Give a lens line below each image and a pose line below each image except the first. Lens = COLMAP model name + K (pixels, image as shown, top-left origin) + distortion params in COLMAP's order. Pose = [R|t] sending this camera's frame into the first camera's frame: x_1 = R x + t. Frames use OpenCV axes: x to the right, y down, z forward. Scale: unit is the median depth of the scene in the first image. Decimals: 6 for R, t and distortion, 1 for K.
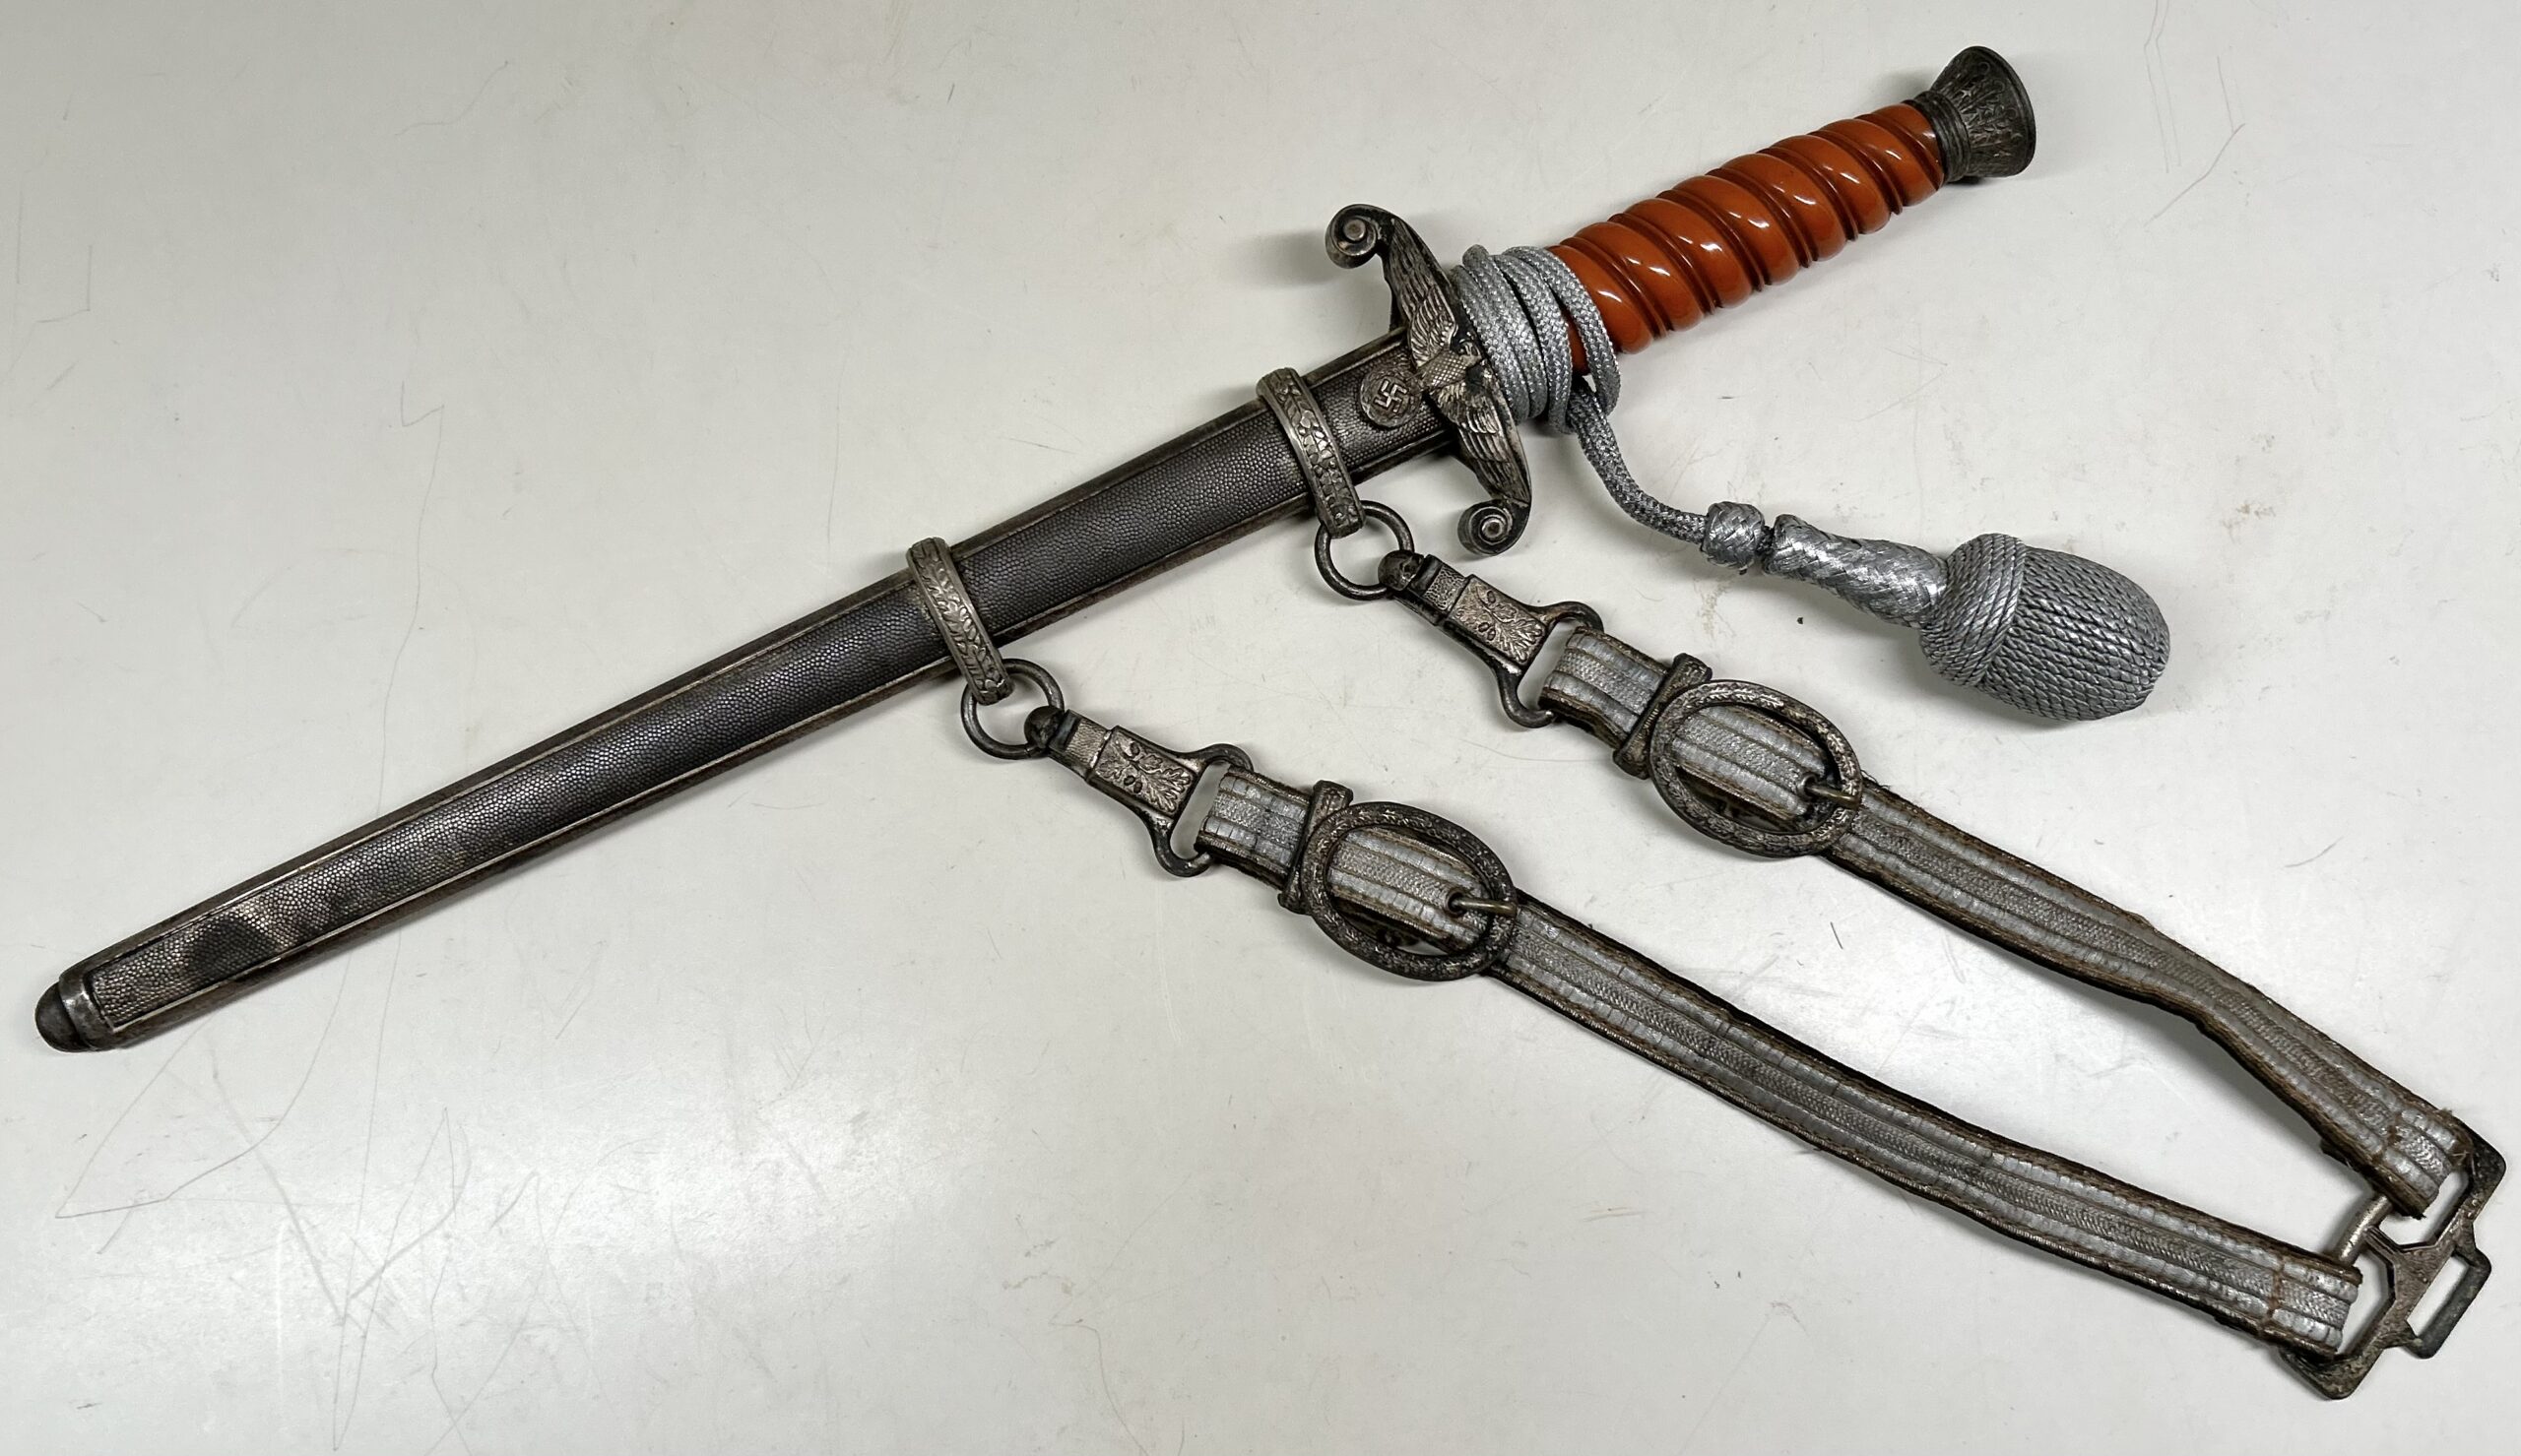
lens RADIAL K [[2000.0, 0, 1216.2], [0, 2000.0, 666.6], [0, 0, 1]] dist [0.046087, -0.076336]
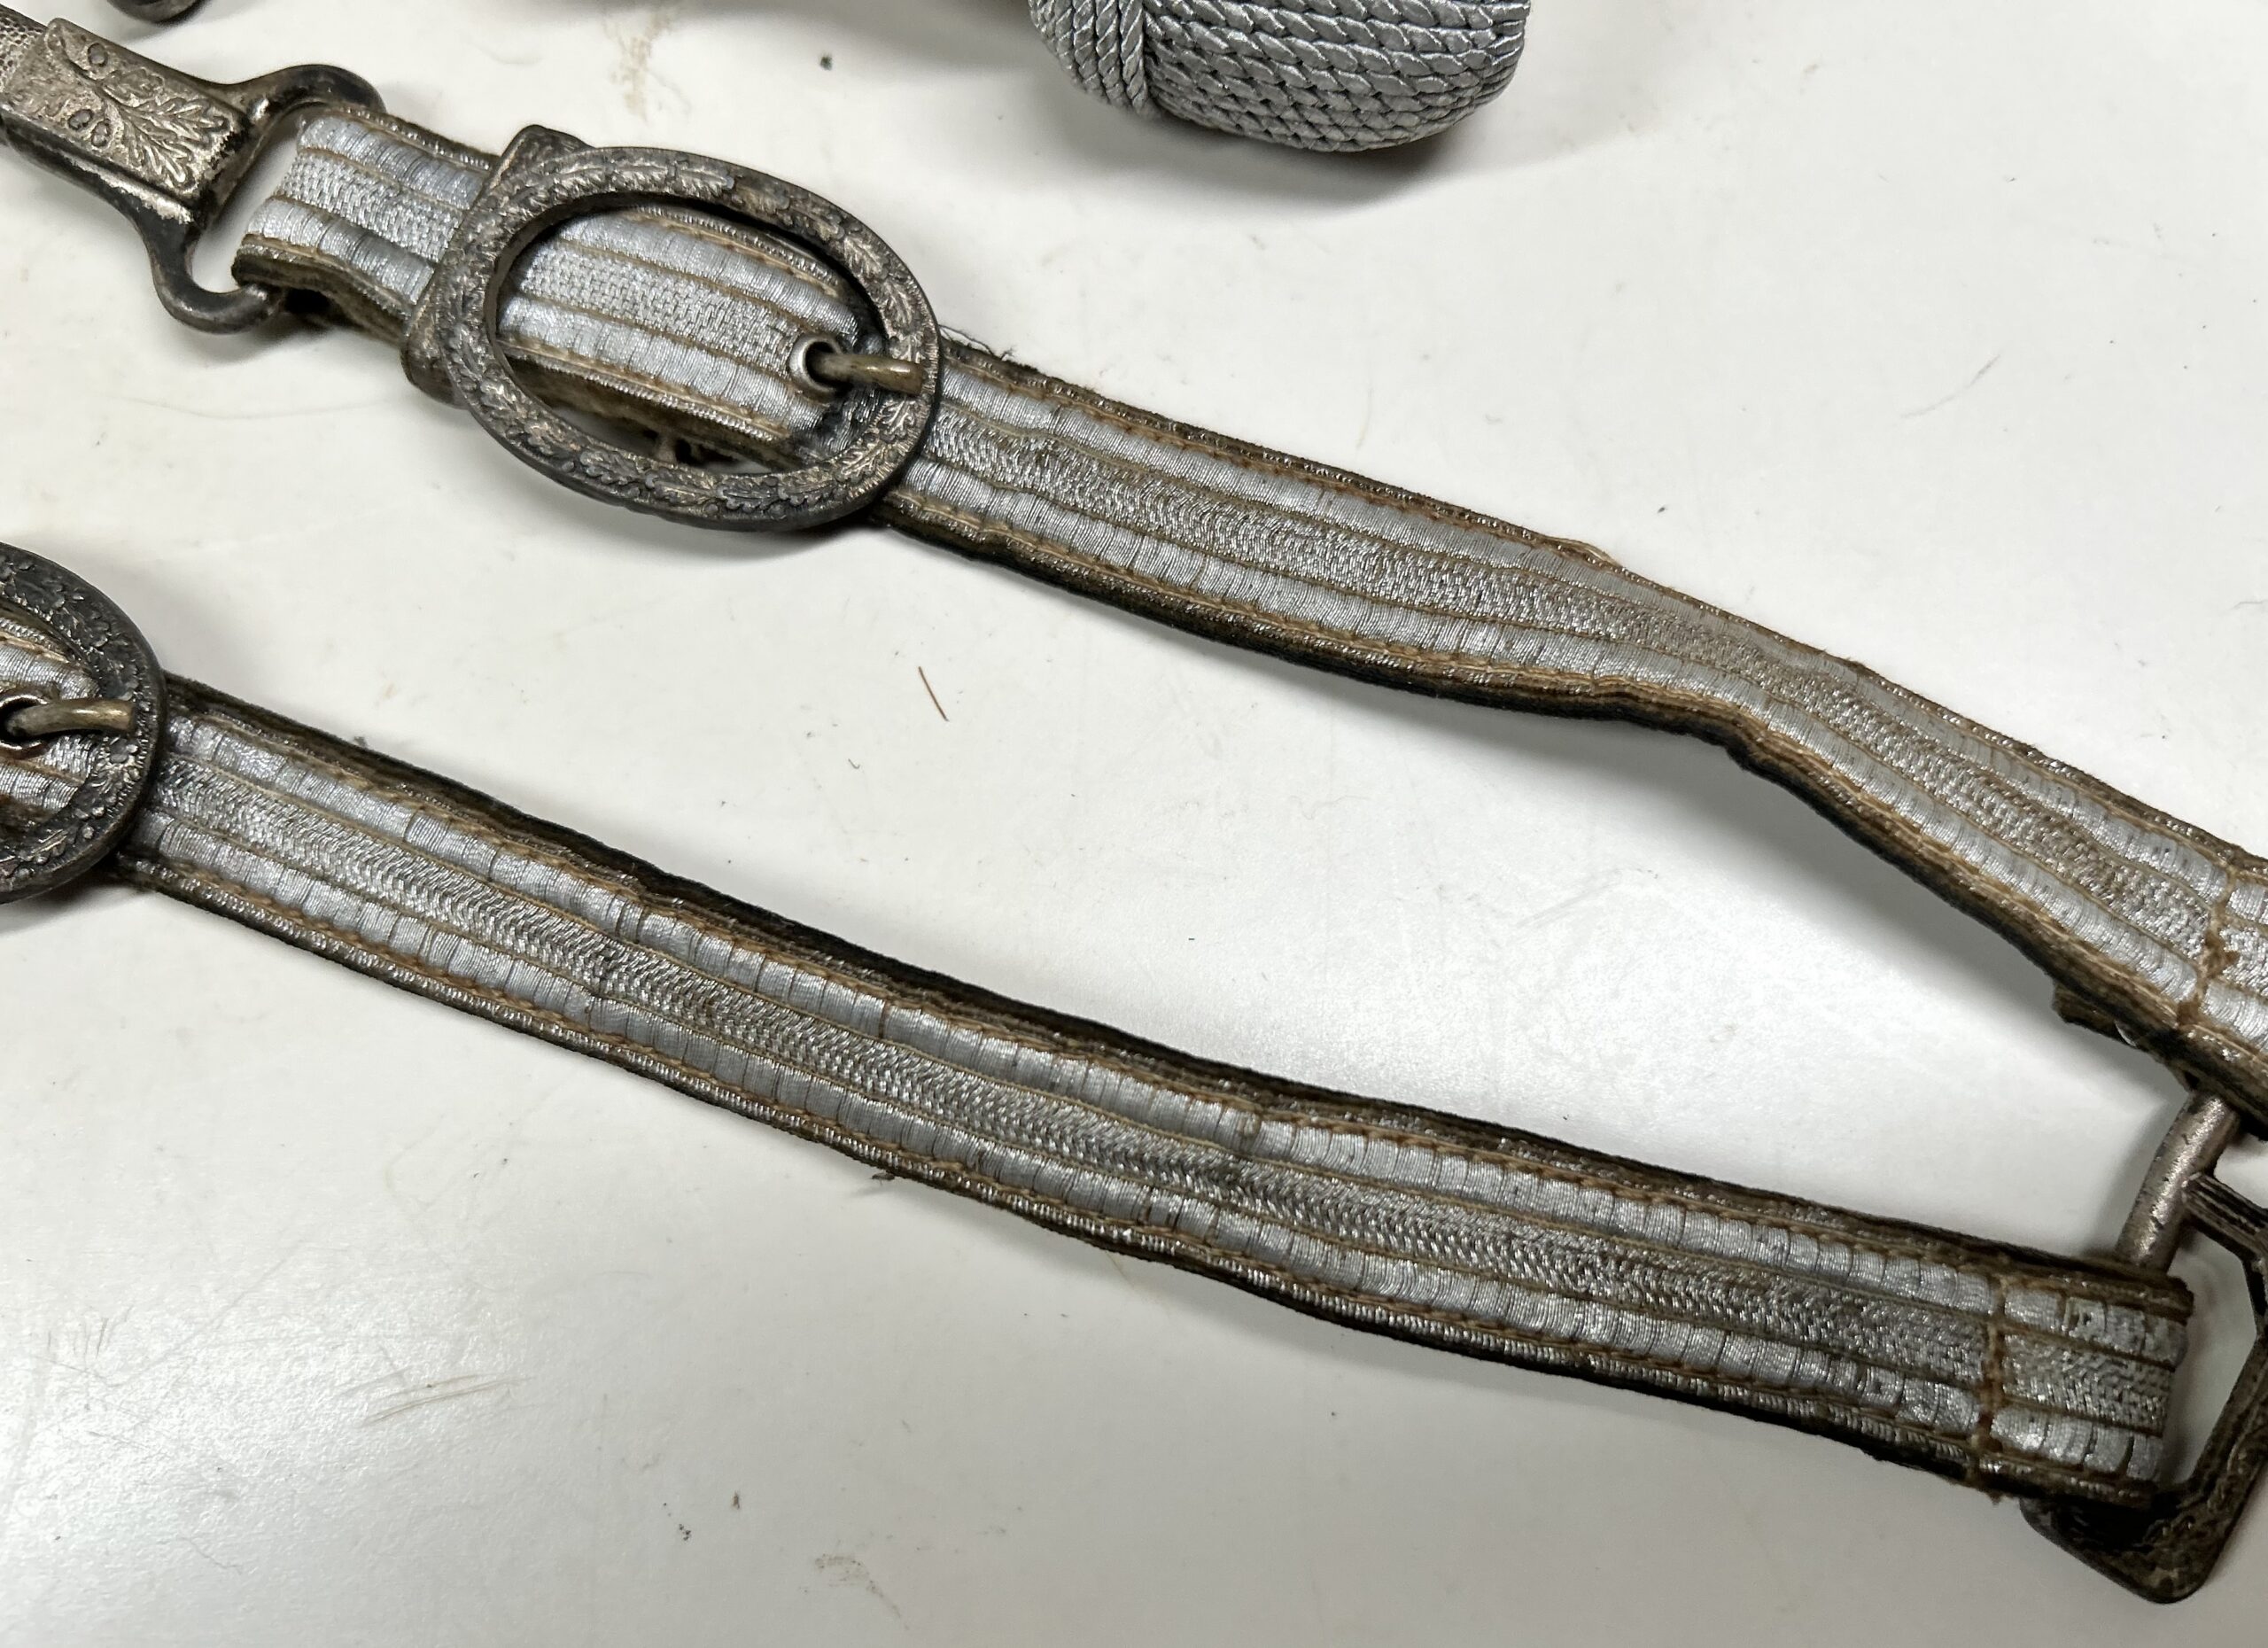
lens RADIAL K [[1747.8, 0, 1134.0], [0, 1747.8, 824.0], [0, 0, 1]] dist [0.042242, -0.091801]
pose [[0.990861, -0.130837, 0.032797, 0.337377], [0.131283, 0.991274, -0.011828, 0.173322], [-0.030963, 0.016026, 0.999392, 0.614000]]
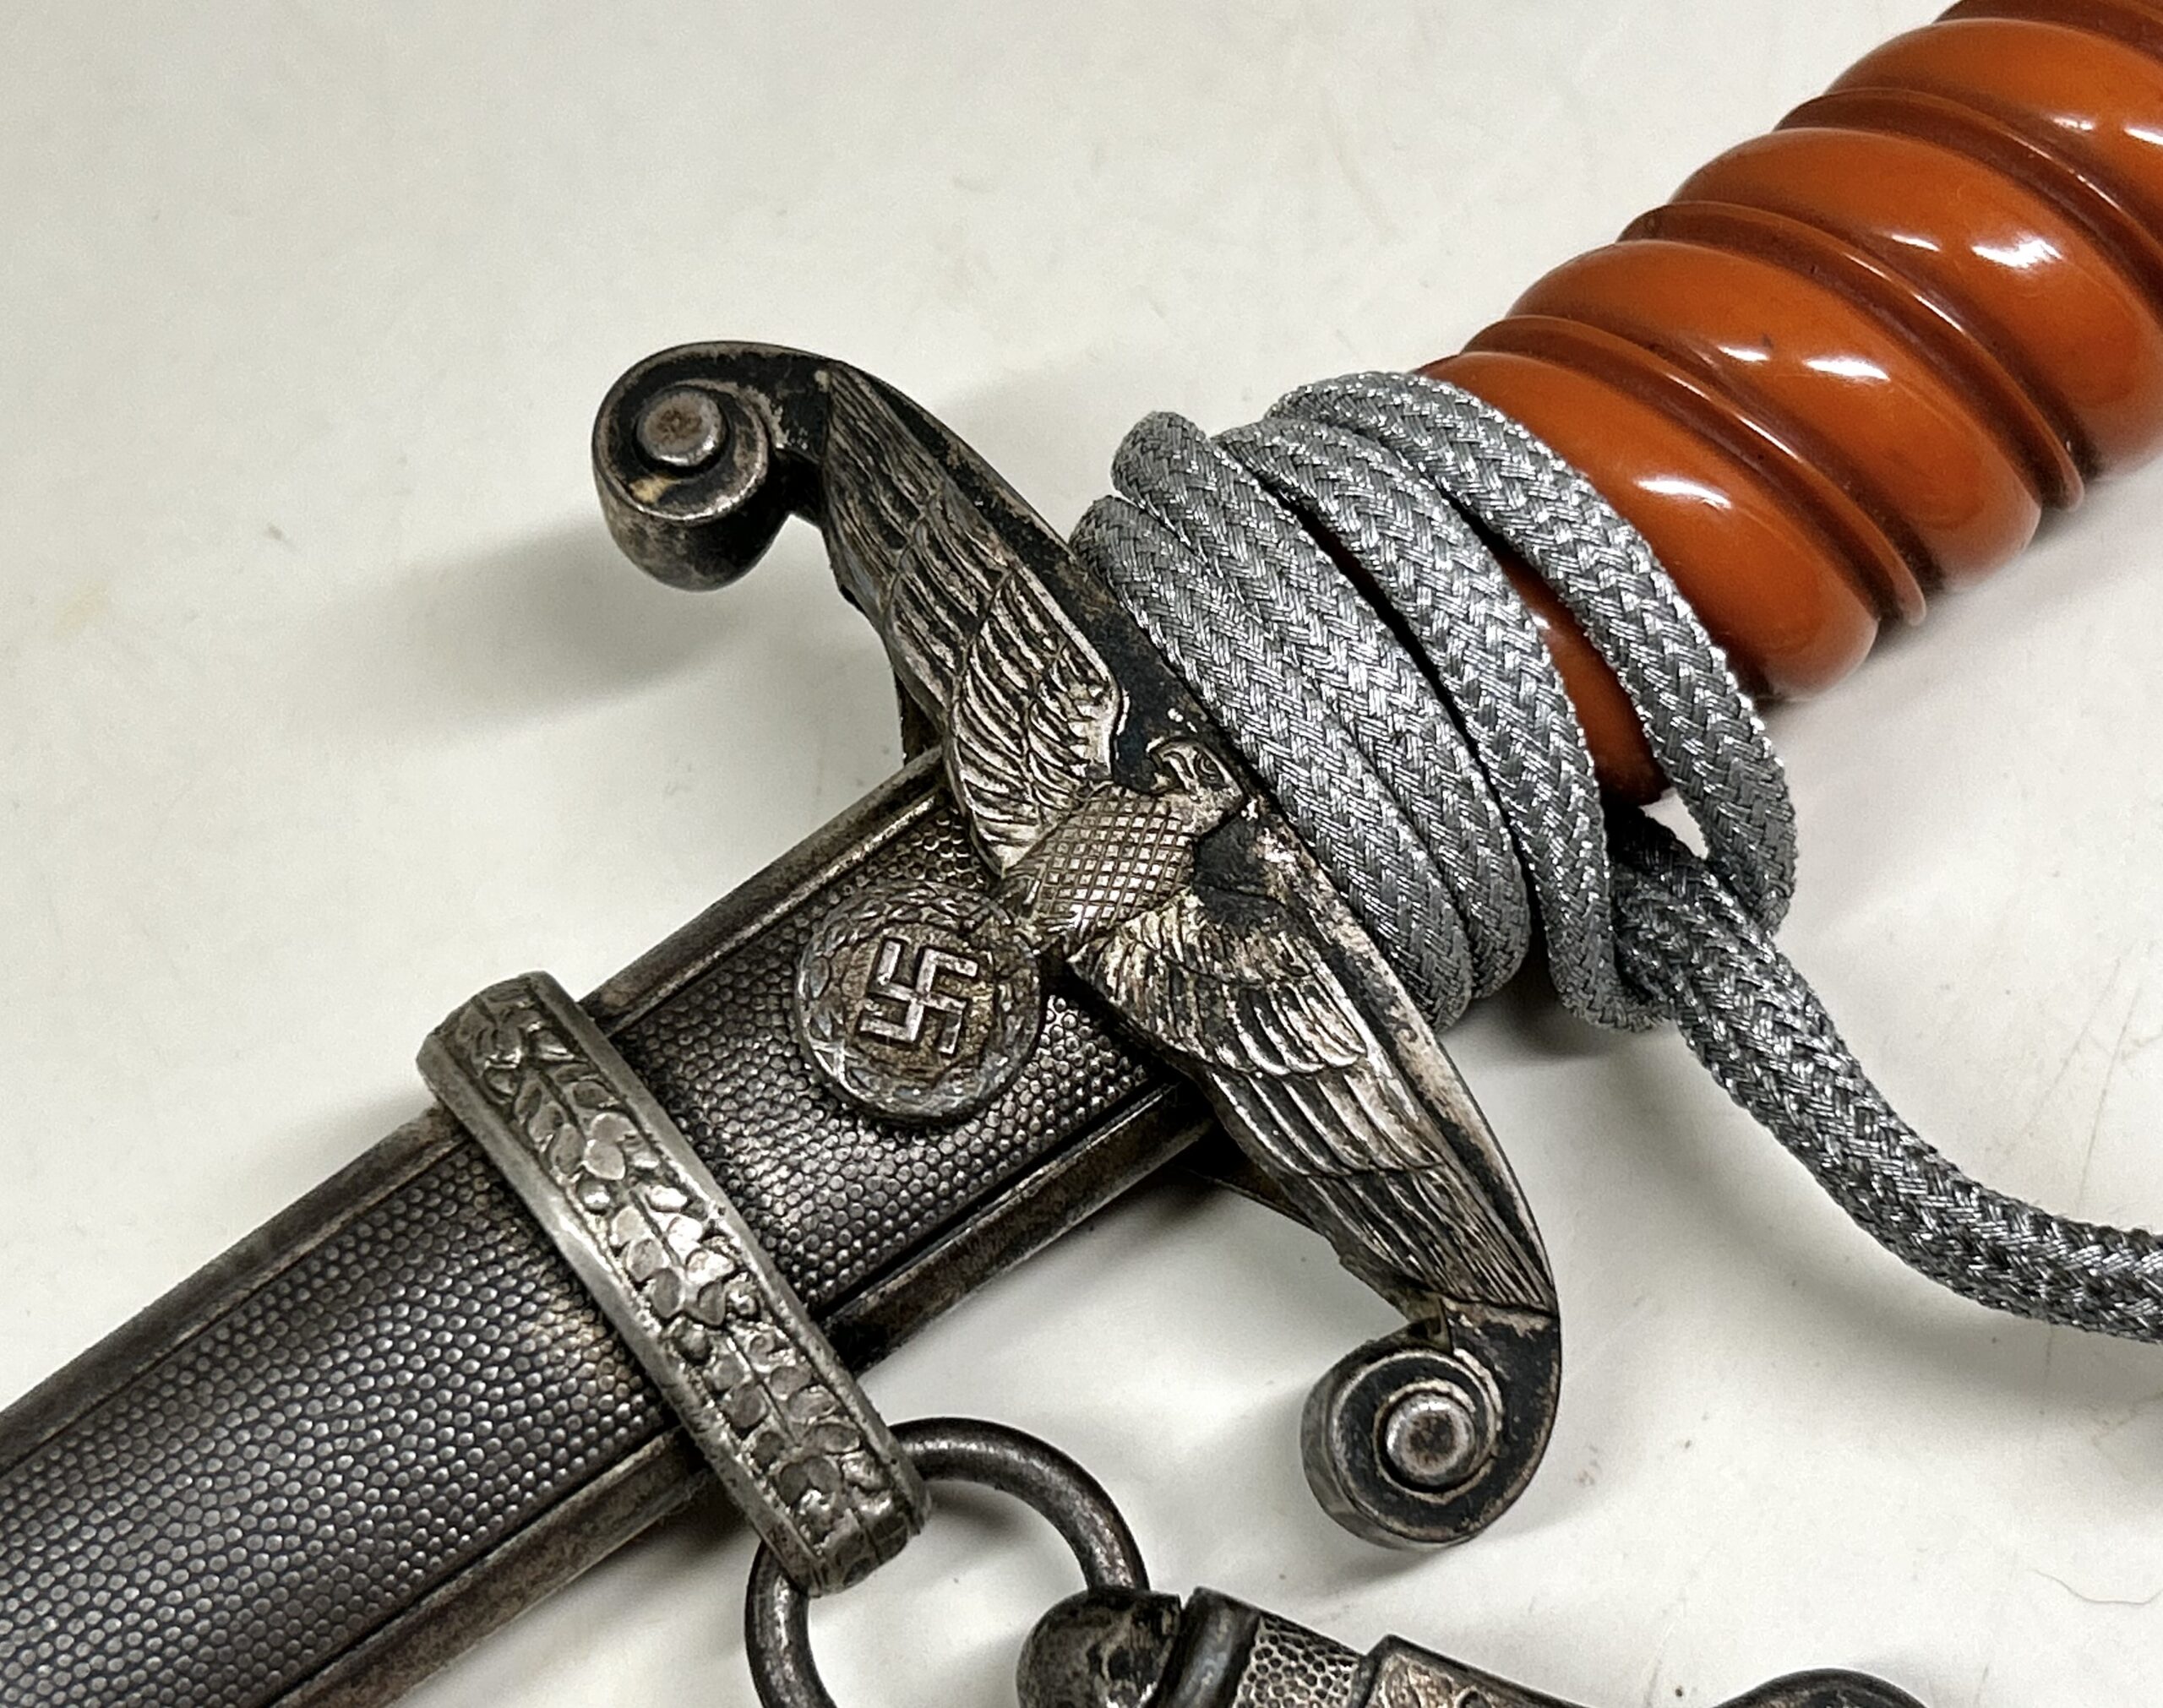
lens RADIAL K [[4107.4, 0, 1081.5], [0, 4107.4, 854.0], [0, 0, 1]] dist [0.269931, -1.374207]
pose [[0.982481, -0.183890, 0.030257, 0.095485], [0.185895, 0.955527, -0.228933, -0.029351], [0.013187, 0.230547, 0.972972, 0.489585]]
